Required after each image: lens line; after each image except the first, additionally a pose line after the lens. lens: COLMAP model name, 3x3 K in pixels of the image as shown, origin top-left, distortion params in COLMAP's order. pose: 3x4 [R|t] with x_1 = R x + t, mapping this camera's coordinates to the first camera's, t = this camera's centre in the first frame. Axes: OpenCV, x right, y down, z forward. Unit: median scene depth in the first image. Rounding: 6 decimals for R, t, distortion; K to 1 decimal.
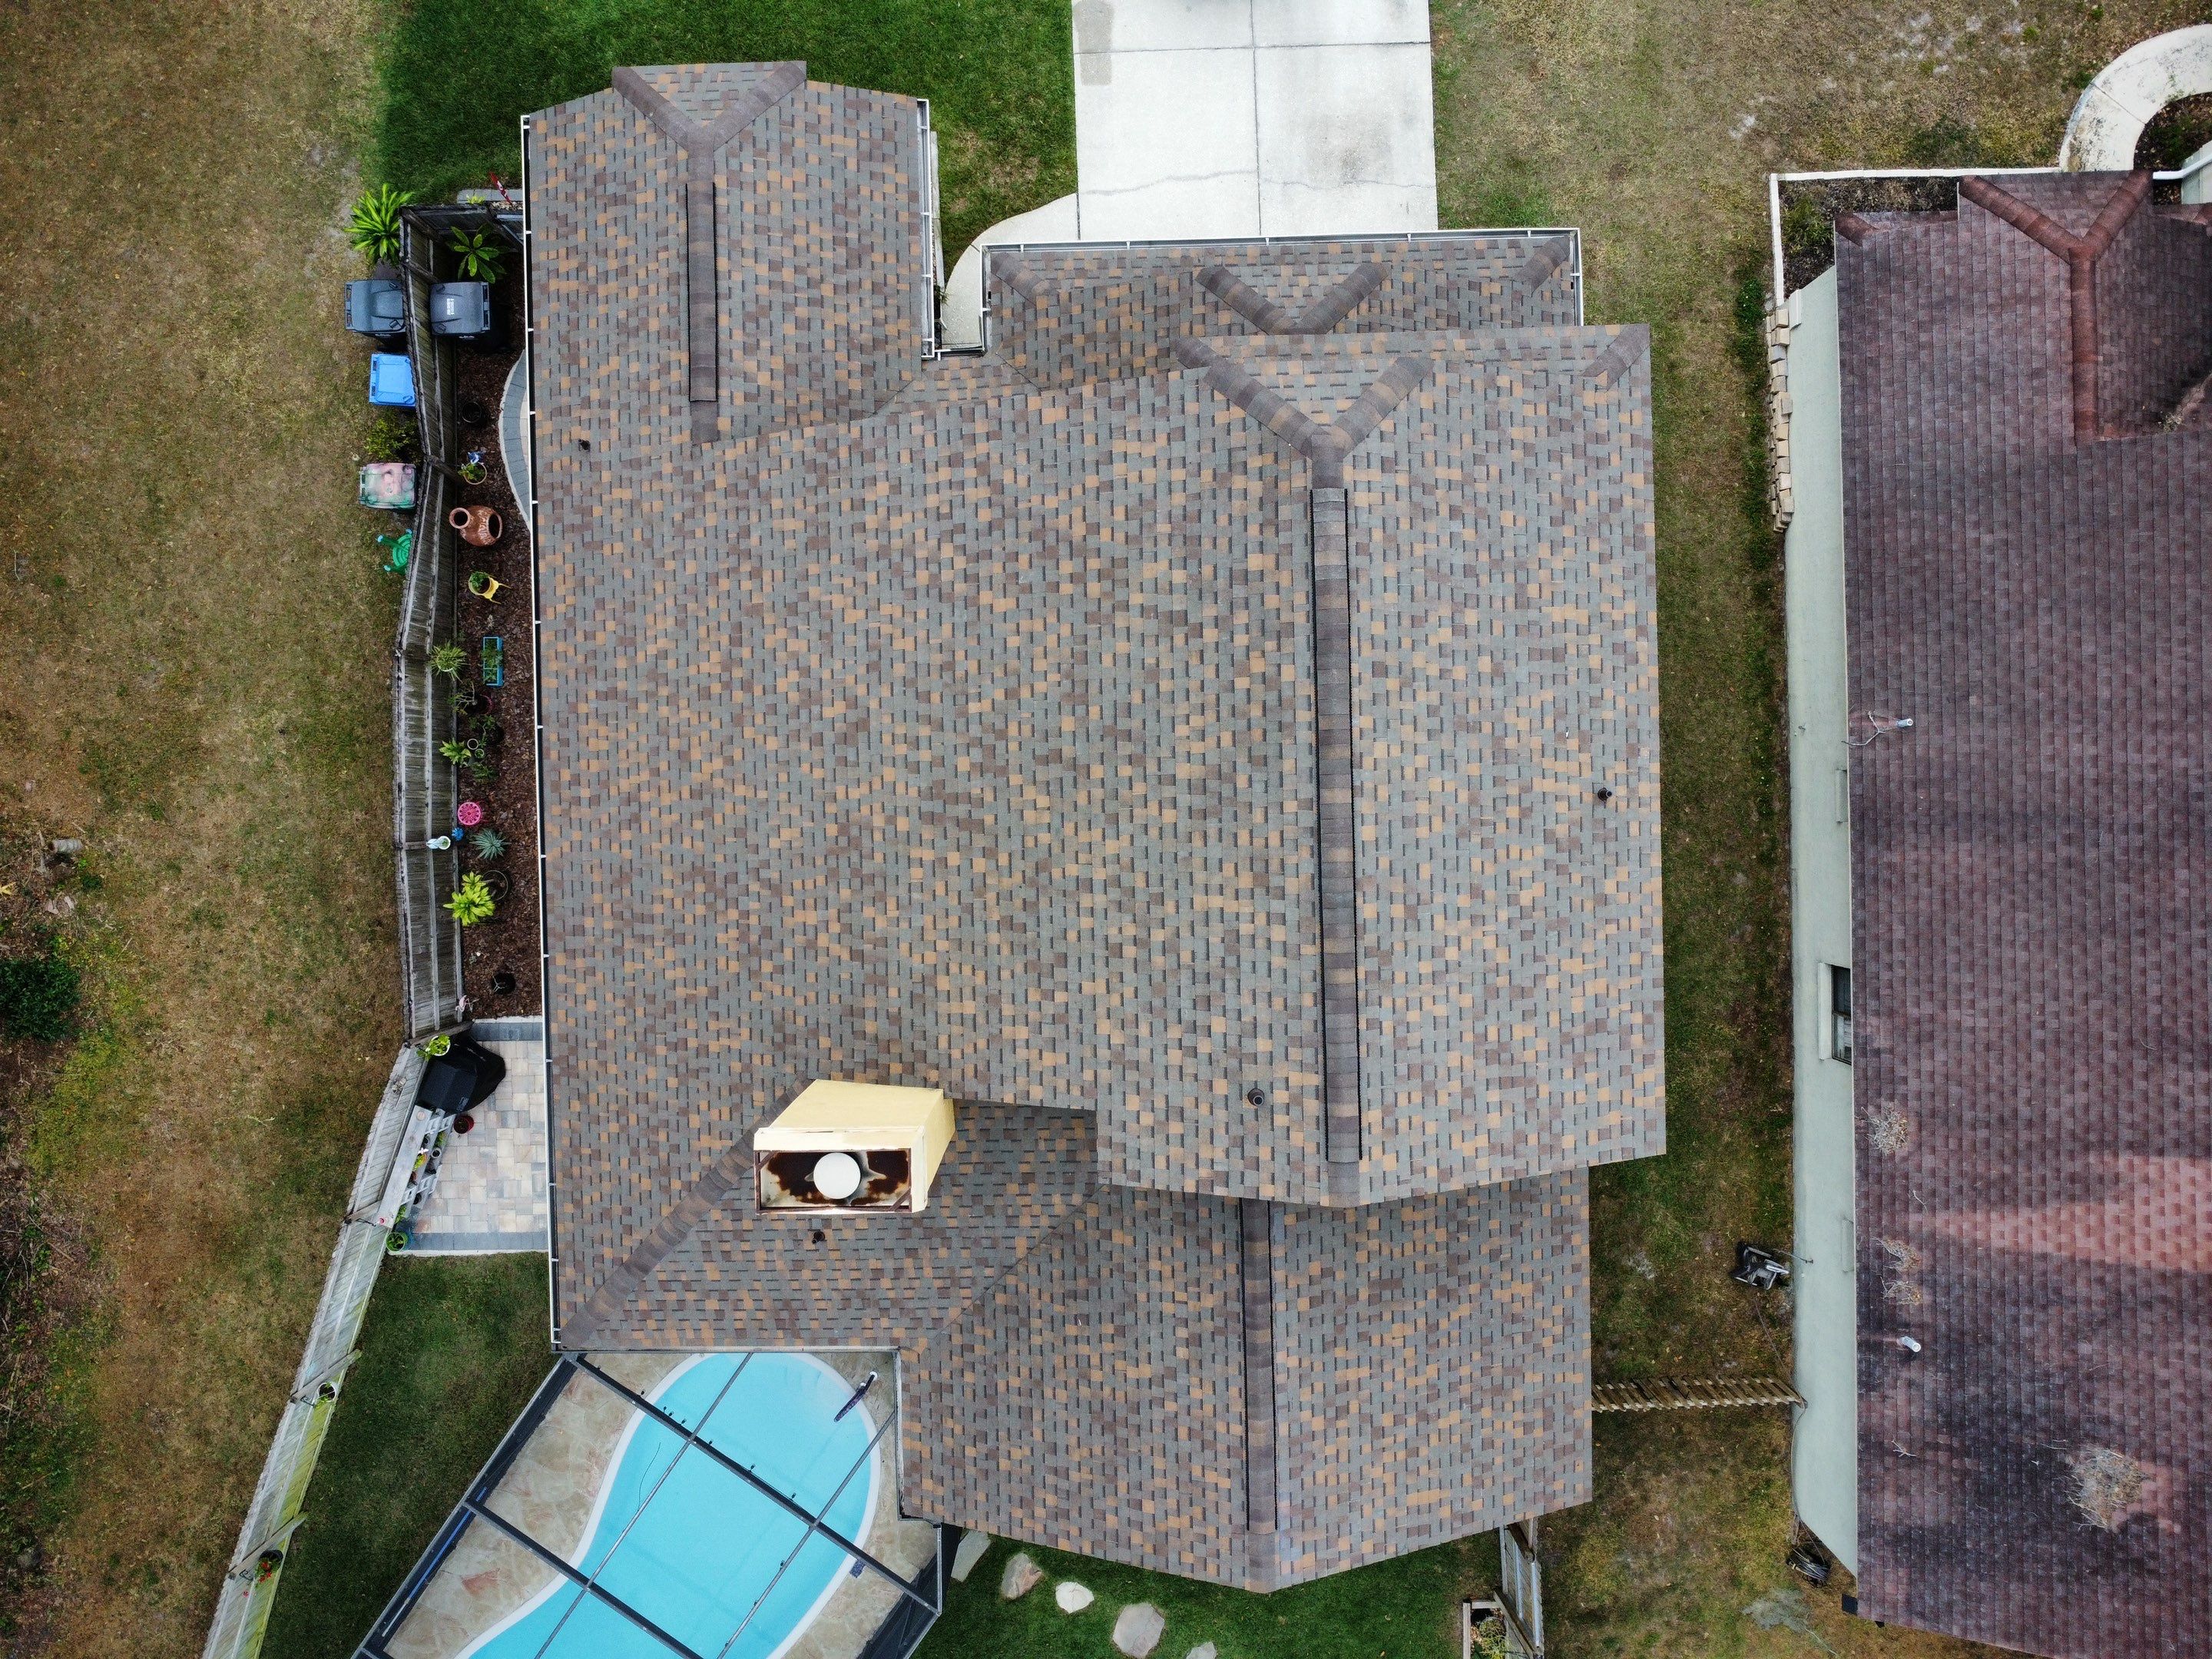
lens RADIAL K [[1601.8, 0, 1094.2], [0, 1601.8, 818.9], [0, 0, 1]] dist [-0.030378, -0.001540]
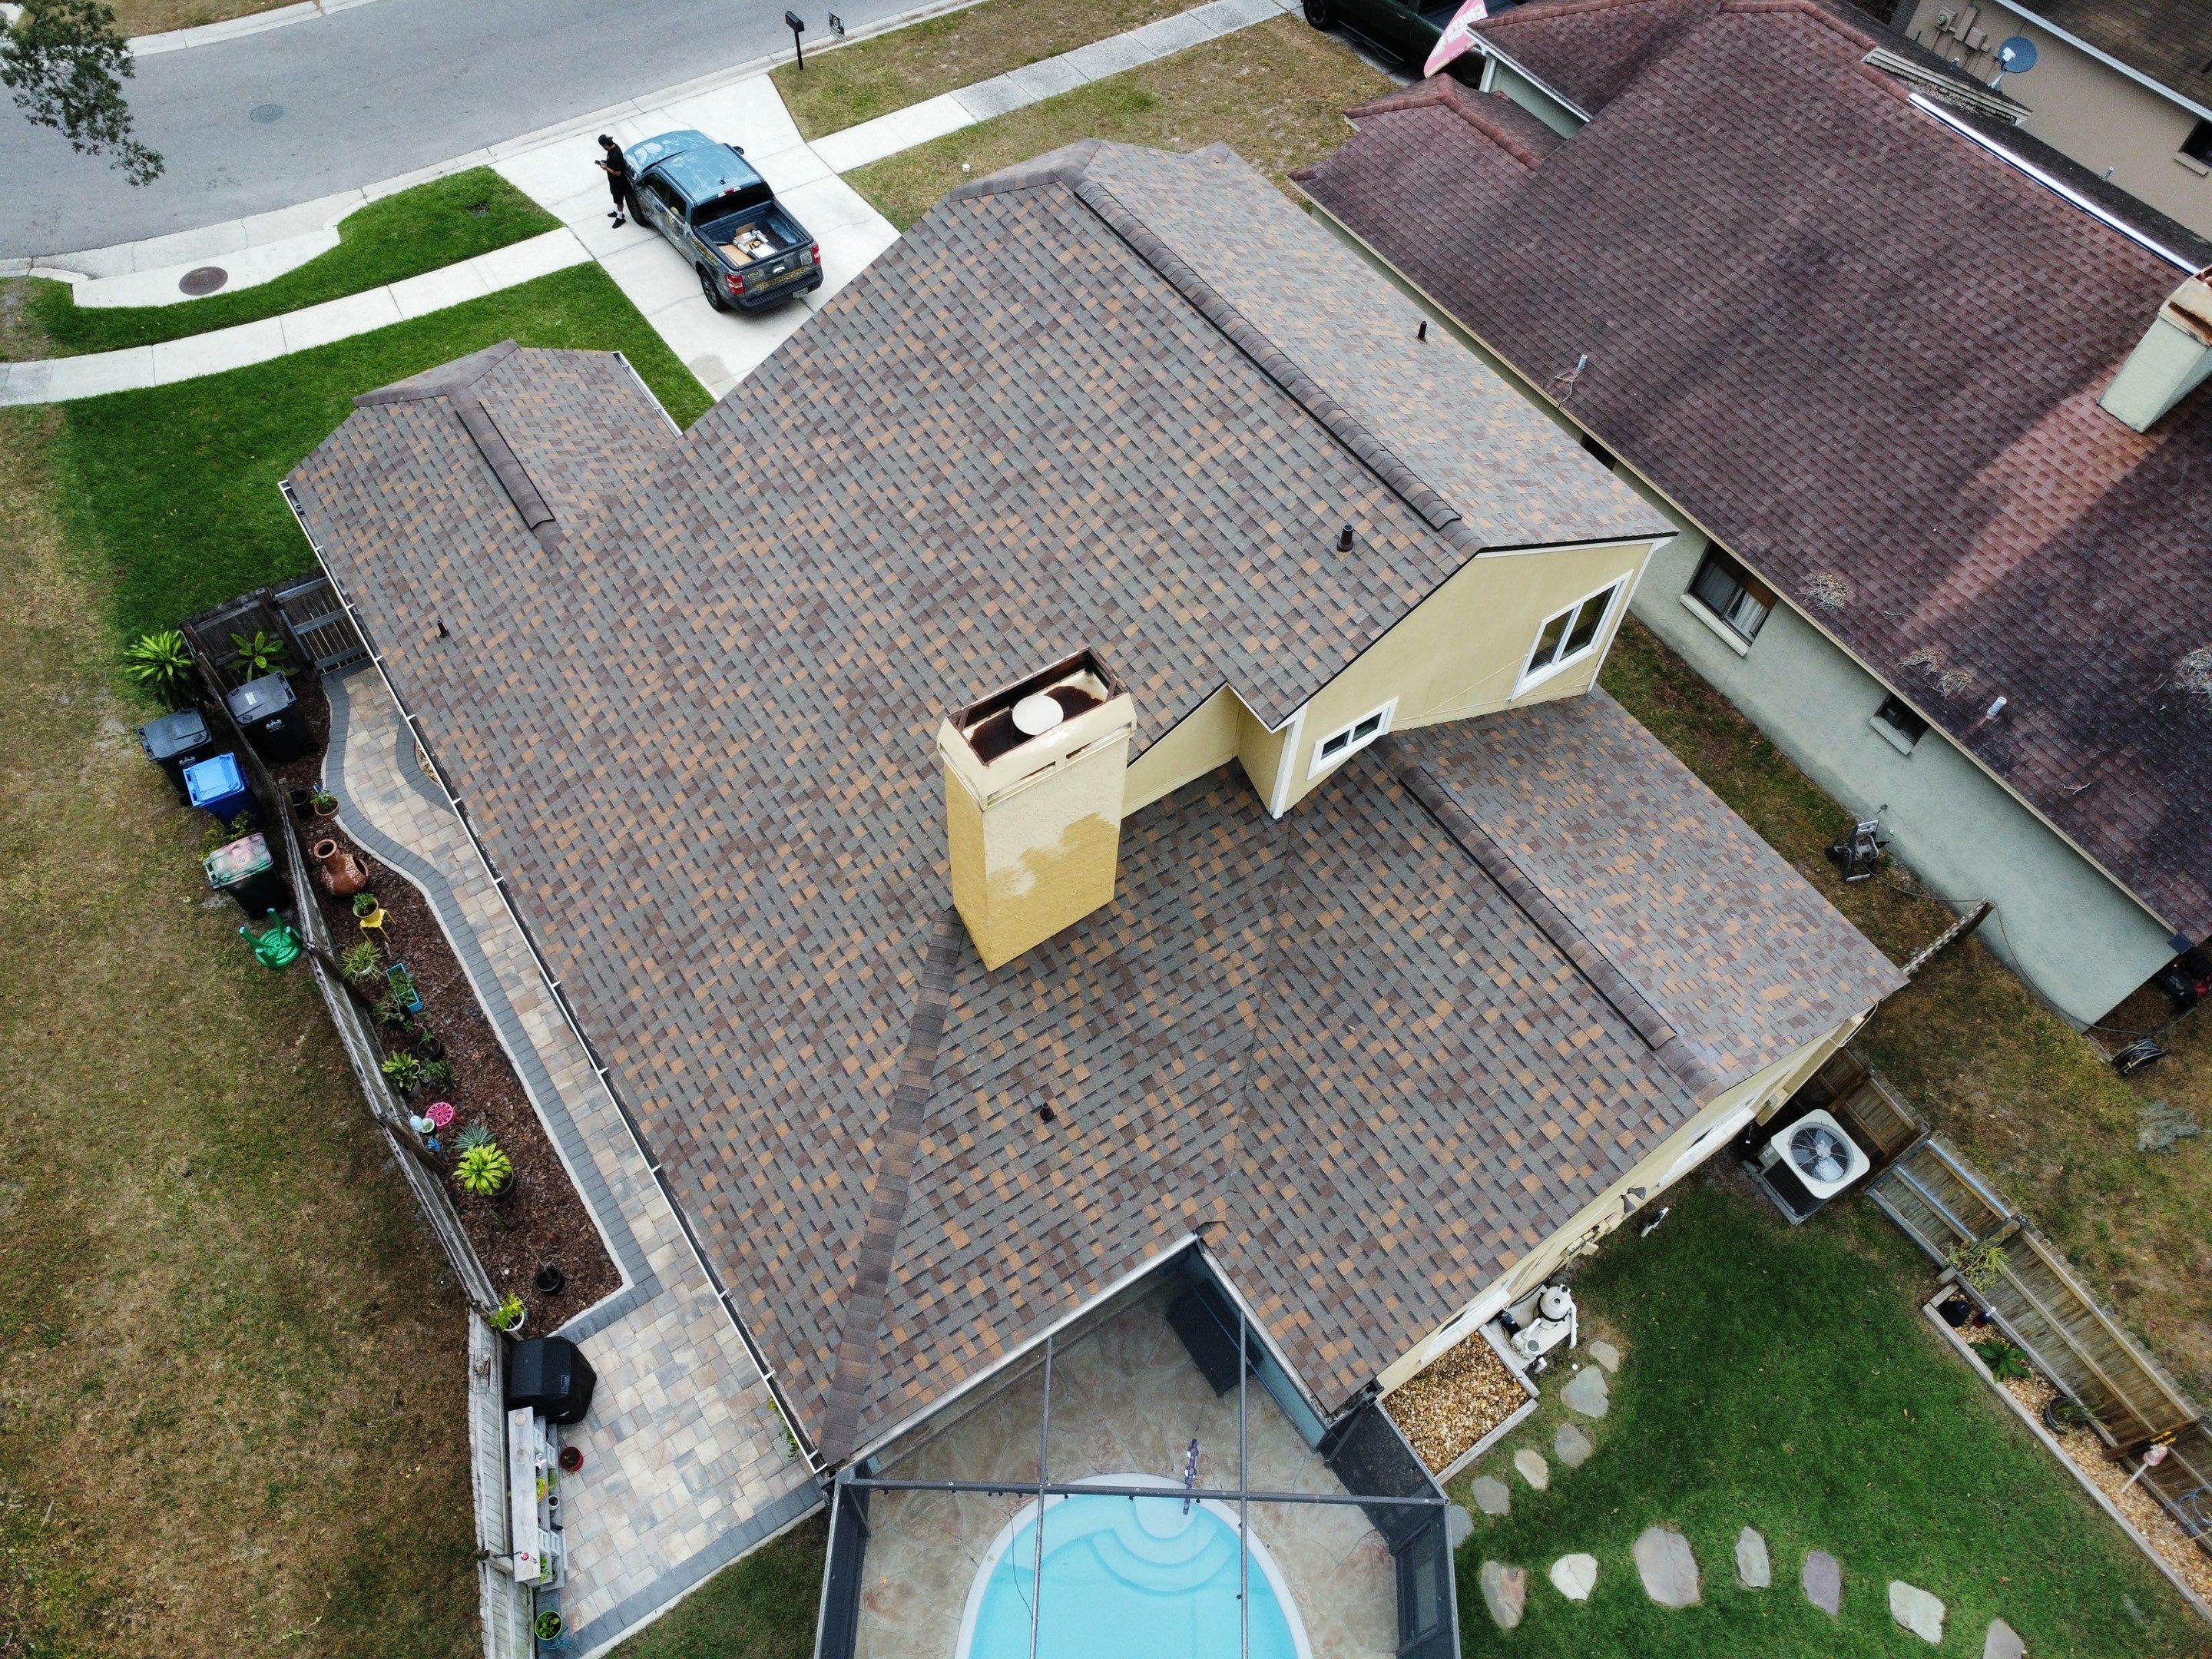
lens RADIAL K [[1601.8, 0, 1095.7], [0, 1601.8, 822.2], [0, 0, 1]] dist [-0.030378, -0.001540]
pose [[0.839519, -0.427249, 0.335658, -0.364706], [0.542107, 0.700114, -0.464715, 0.554759], [-0.036450, 0.572100, 0.819374, 0.217723]]
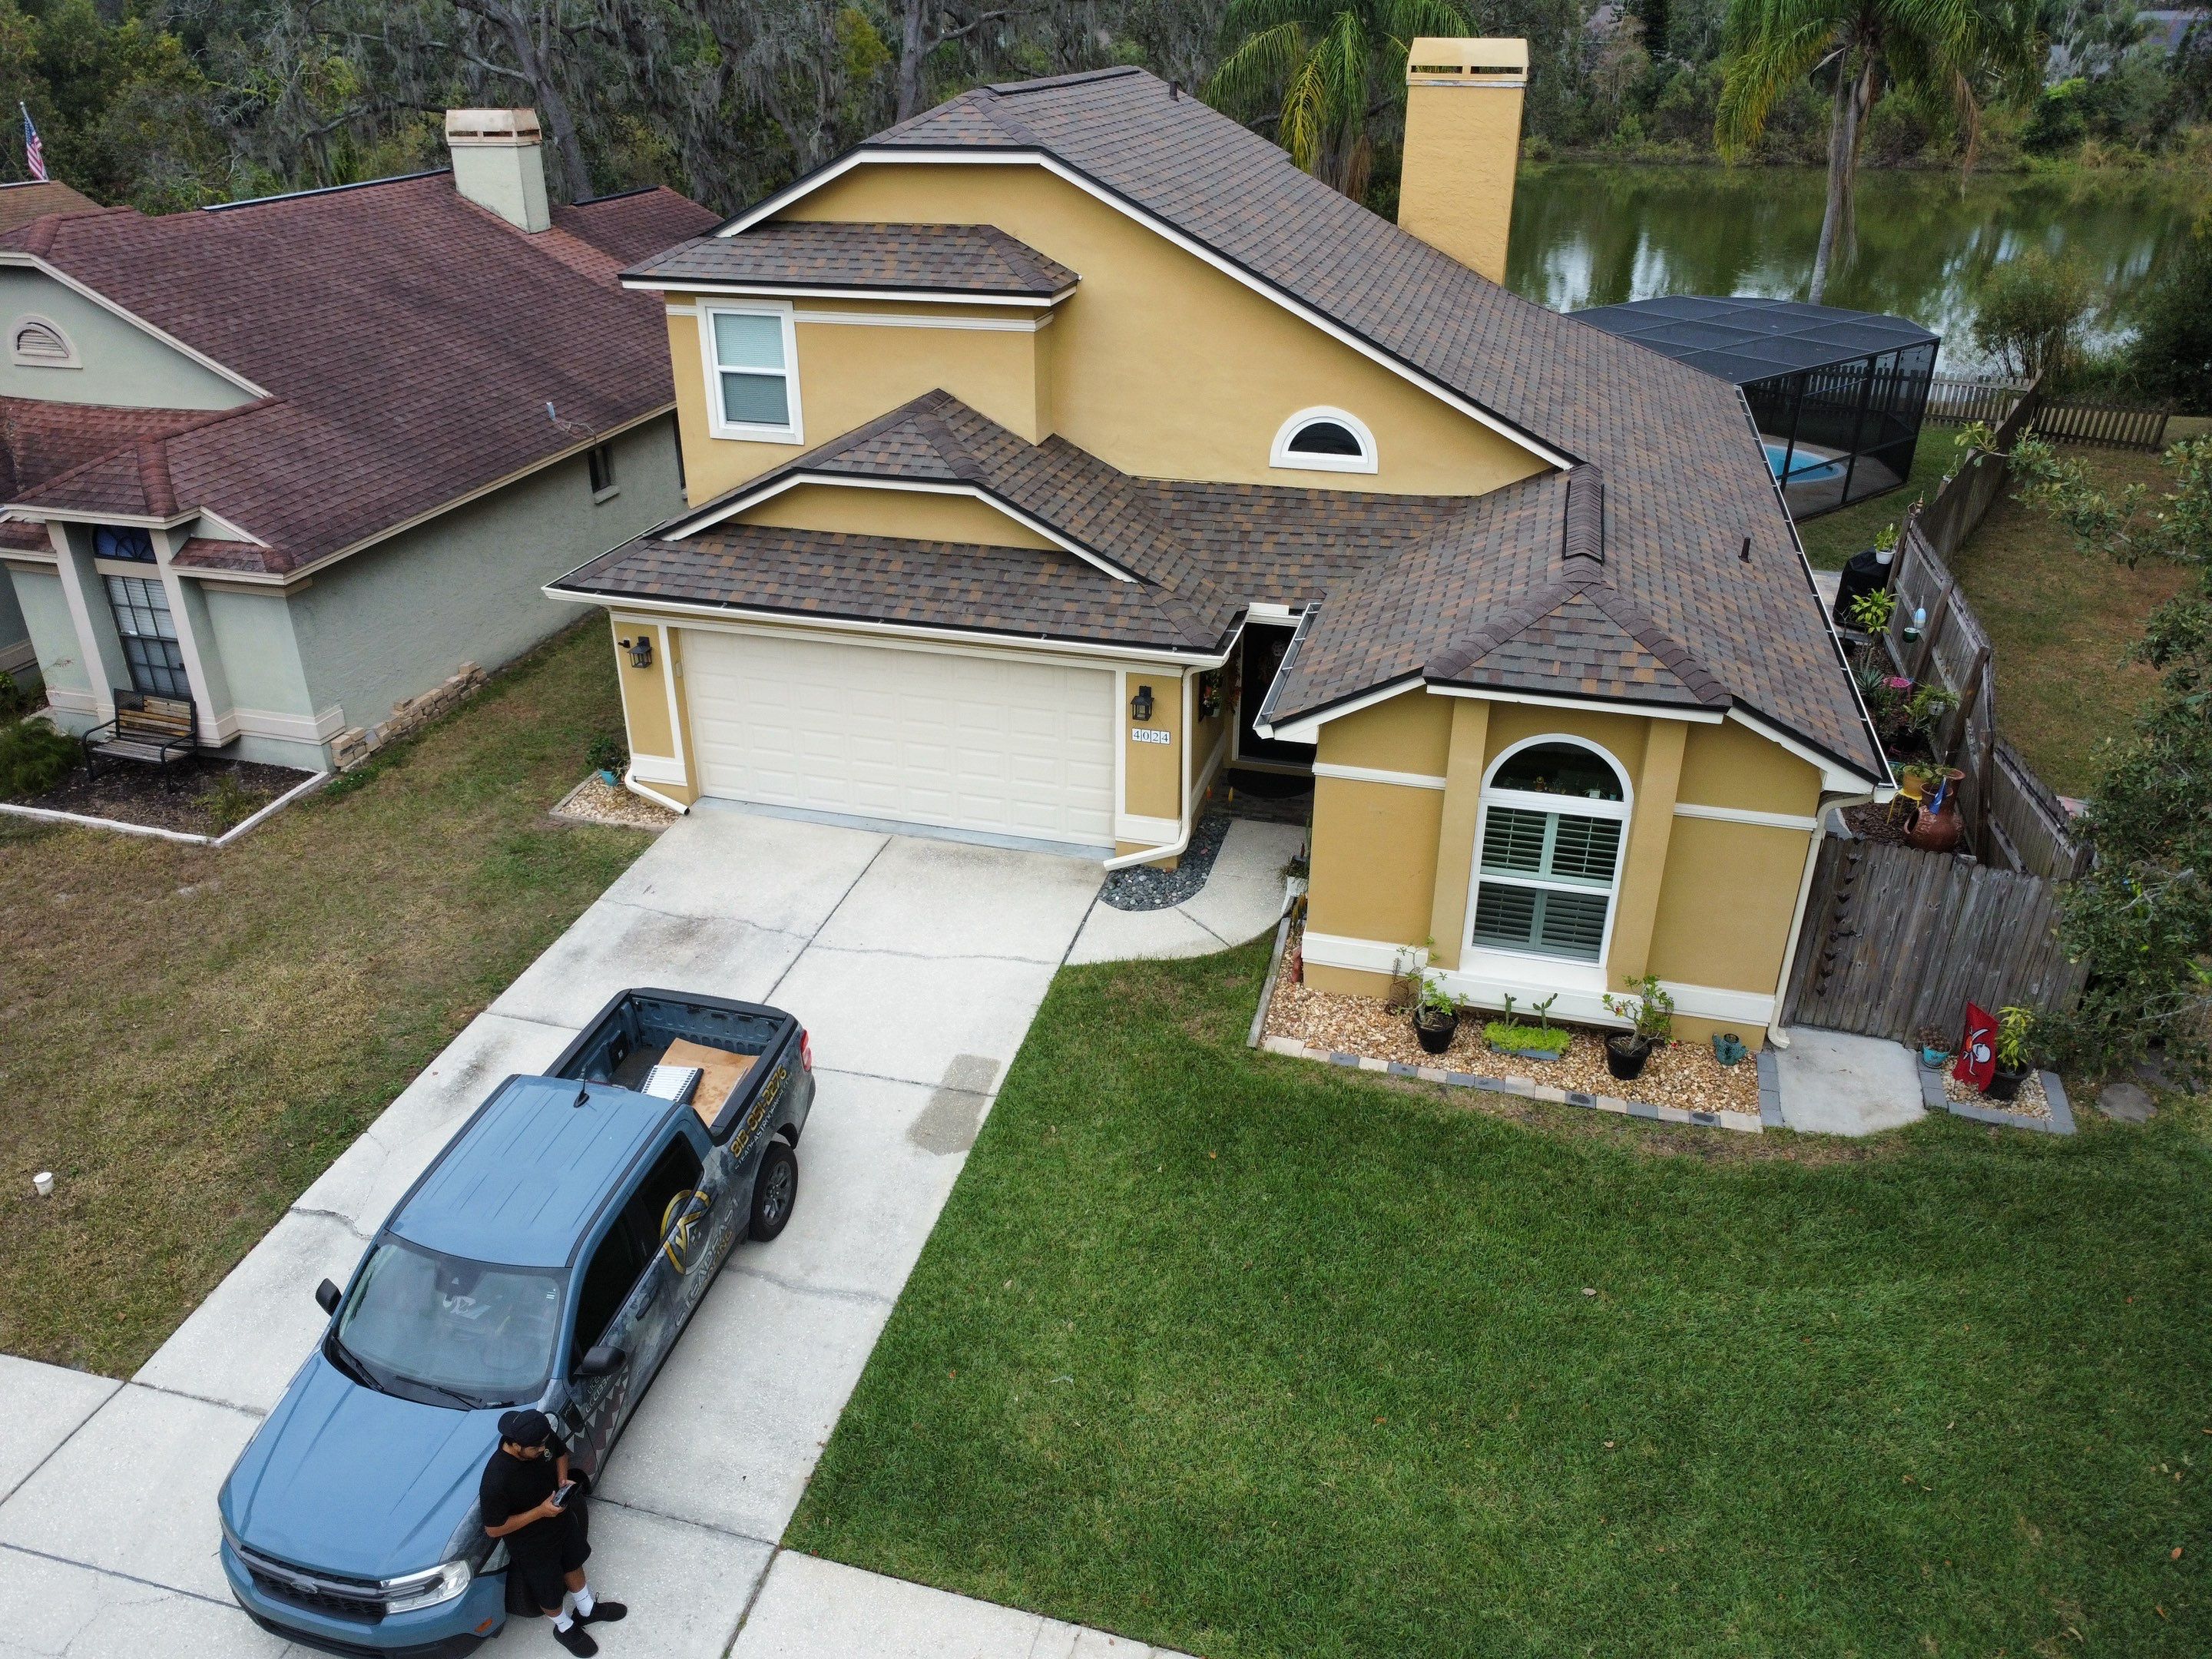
lens RADIAL K [[1601.8, 0, 1098.9], [0, 1601.8, 821.5], [0, 0, 1]] dist [-0.030378, -0.001540]
pose [[-0.958134, -0.114898, 0.262255, -0.231930], [0.285500, -0.452659, 0.844742, -1.097456], [0.021652, 0.884250, 0.466511, 0.730818]]
